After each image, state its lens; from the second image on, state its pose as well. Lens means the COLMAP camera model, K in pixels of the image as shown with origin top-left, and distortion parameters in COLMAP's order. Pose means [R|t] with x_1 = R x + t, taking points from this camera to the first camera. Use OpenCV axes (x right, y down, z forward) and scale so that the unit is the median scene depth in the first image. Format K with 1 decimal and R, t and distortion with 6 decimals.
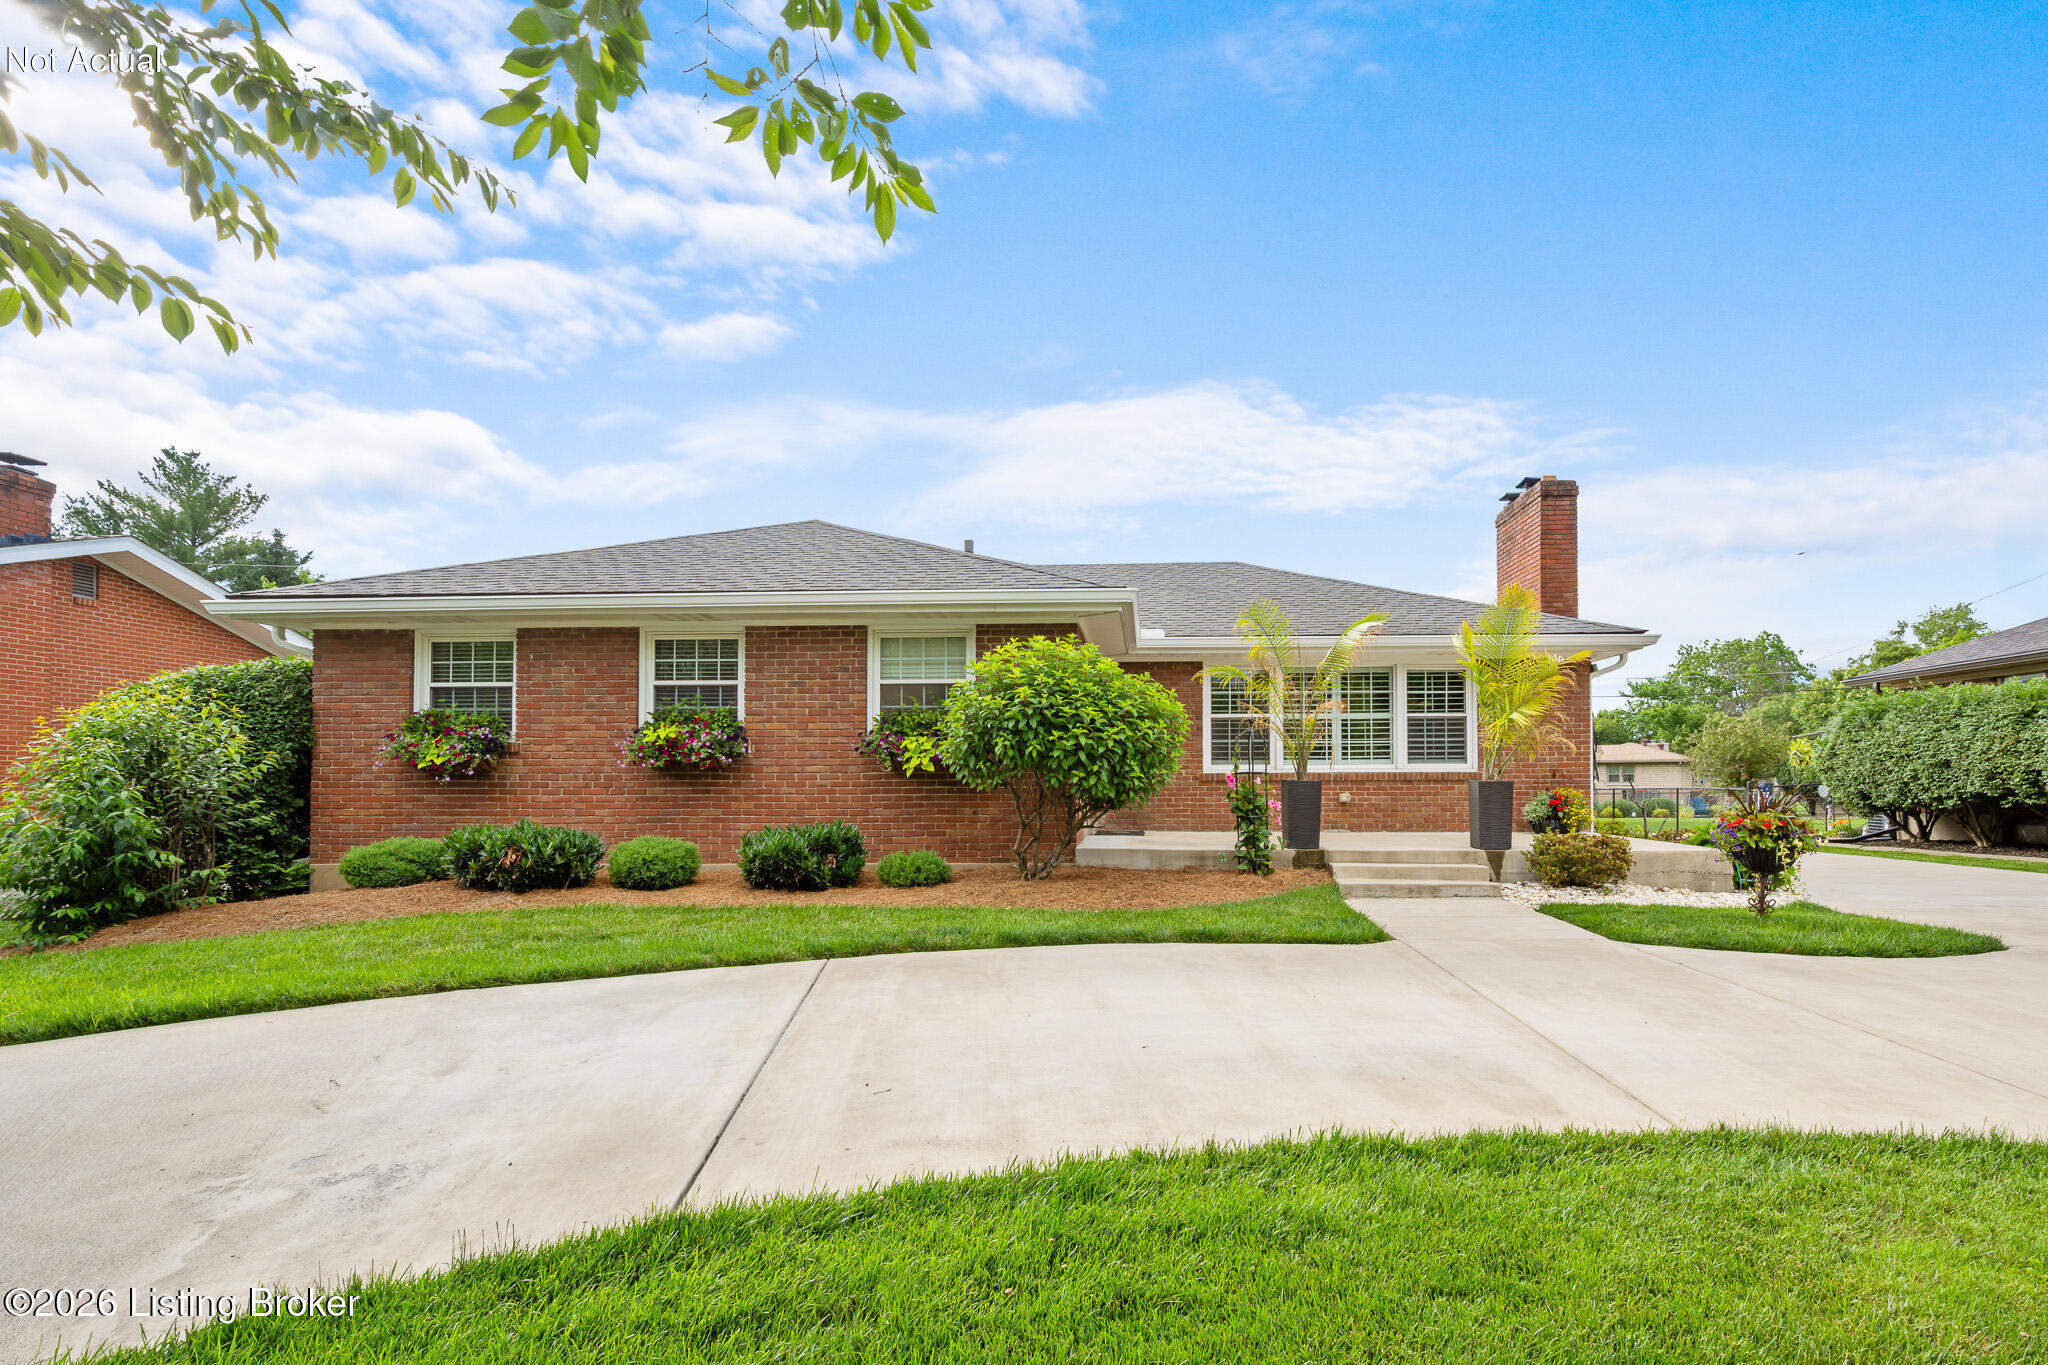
lens RADIAL K [[992.6, 0, 1042.3], [0, 992.6, 693.3], [0, 0, 1]] dist [-0.005843, -0.000450]
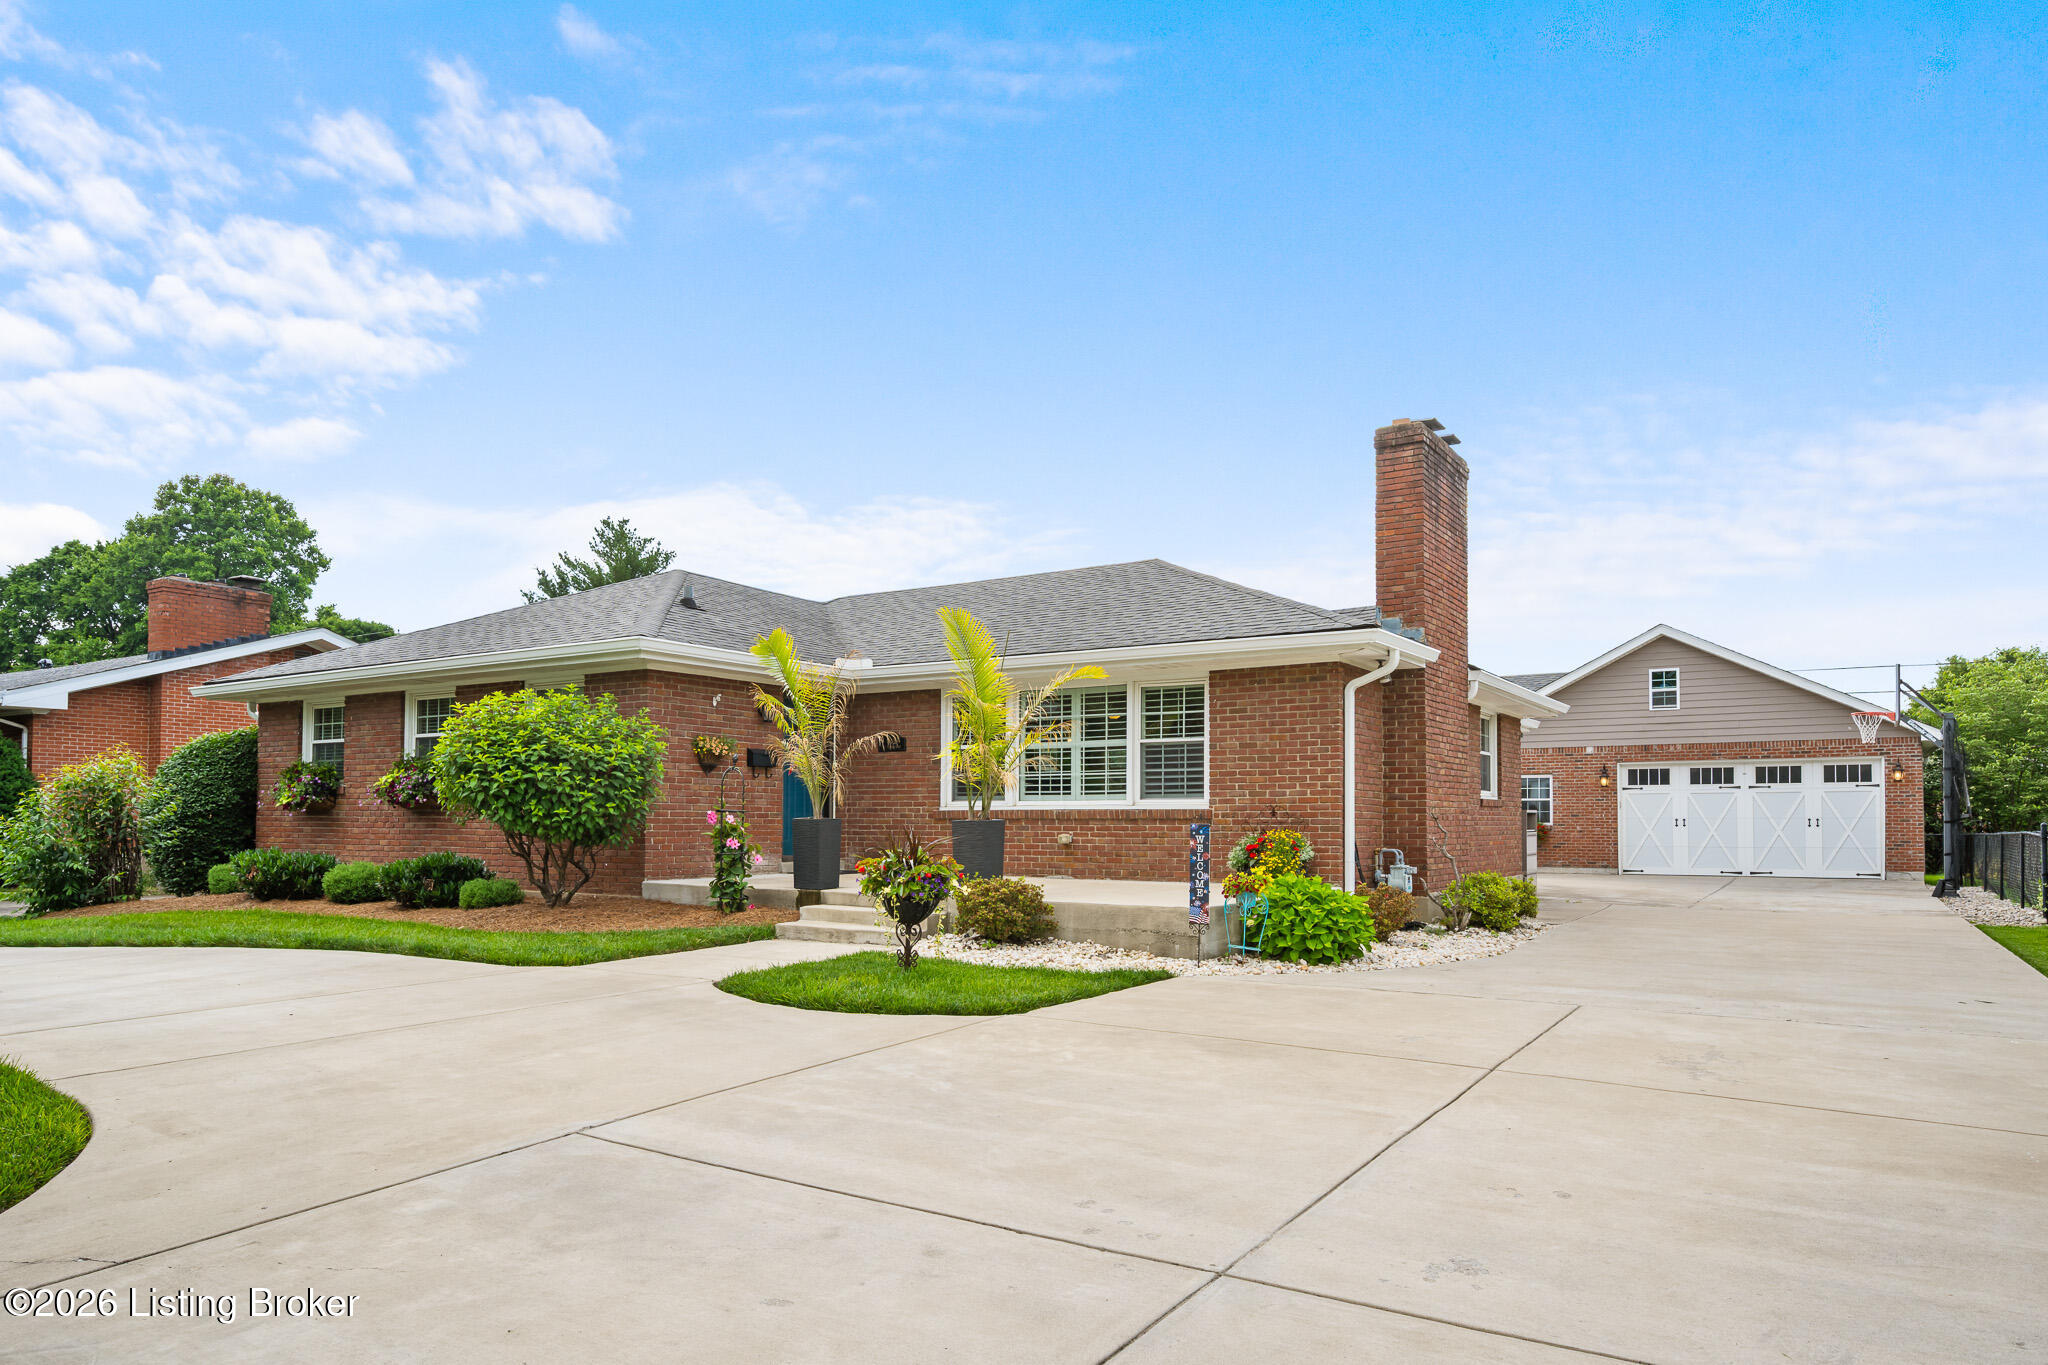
lens RADIAL K [[1246.5, 0, 1038.5], [0, 1246.5, 689.7], [0, 0, 1]] dist [-0.000558, -0.002522]
pose [[0.869598, -0.046737, -0.491543, 1.032345], [0.039941, 0.998906, -0.024320, 0.000739], [0.492142, 0.001516, 0.870514, 0.048436]]
